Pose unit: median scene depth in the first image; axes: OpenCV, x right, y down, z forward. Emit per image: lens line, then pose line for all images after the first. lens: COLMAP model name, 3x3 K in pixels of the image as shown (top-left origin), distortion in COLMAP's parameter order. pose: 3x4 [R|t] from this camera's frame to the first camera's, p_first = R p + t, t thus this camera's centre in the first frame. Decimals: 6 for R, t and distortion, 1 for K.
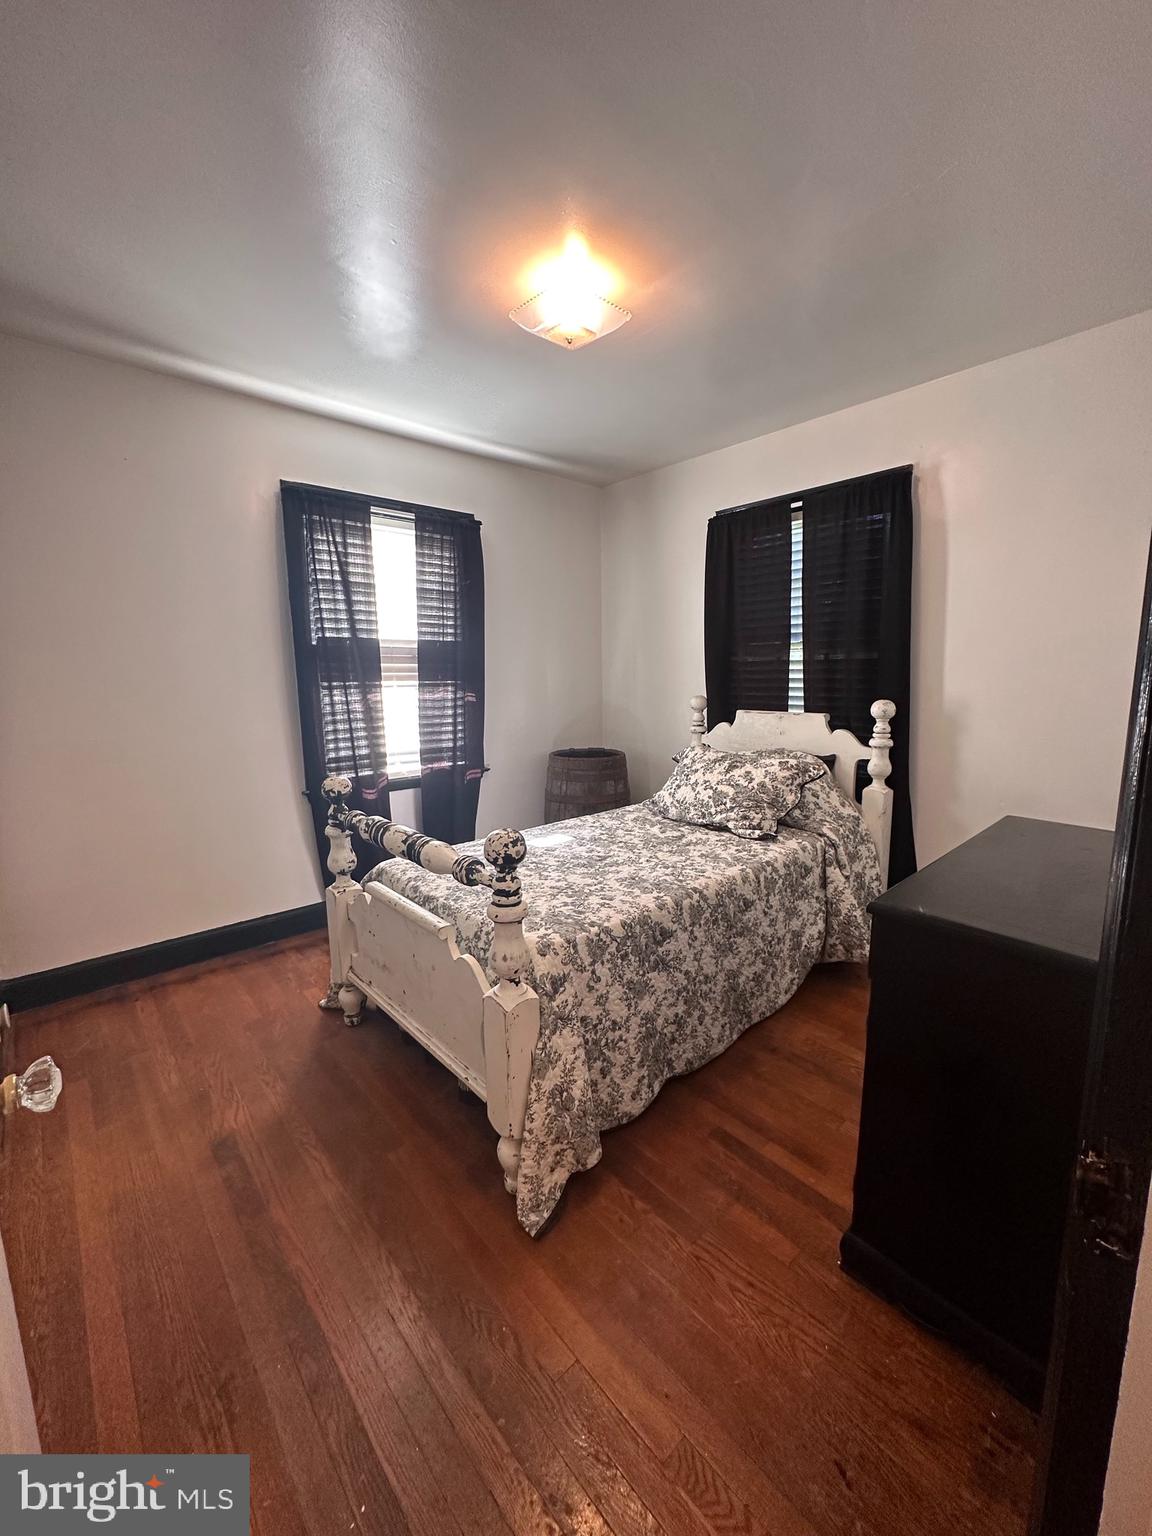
lens RADIAL K [[607.9, 0, 580.7], [0, 607.9, 766.0], [0, 0, 1]] dist [-0.001758, 0.000804]
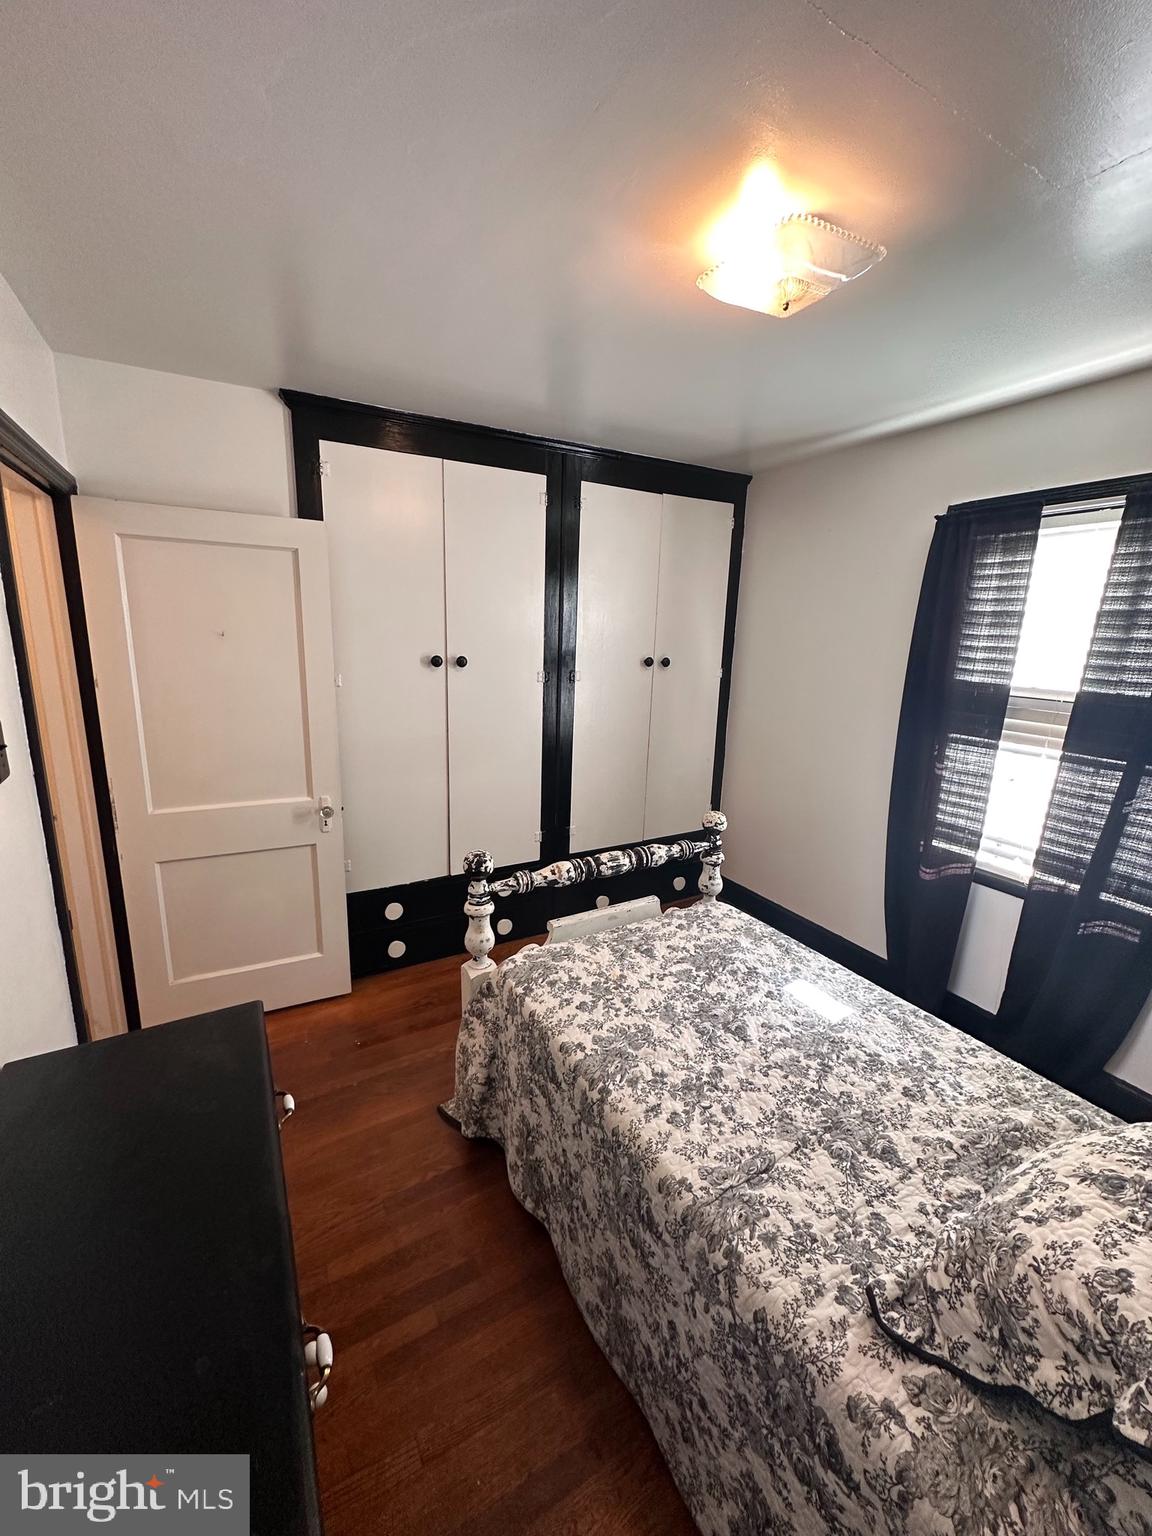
lens RADIAL K [[626.1, 0, 573.2], [0, 626.1, 726.3], [0, 0, 1]] dist [-0.001568, 0.000002]
pose [[-0.232221, 0.165163, -0.958538, 0.657023], [-0.153832, 0.966838, 0.203861, -0.288100], [0.960421, 0.194795, -0.199112, 0.794209]]
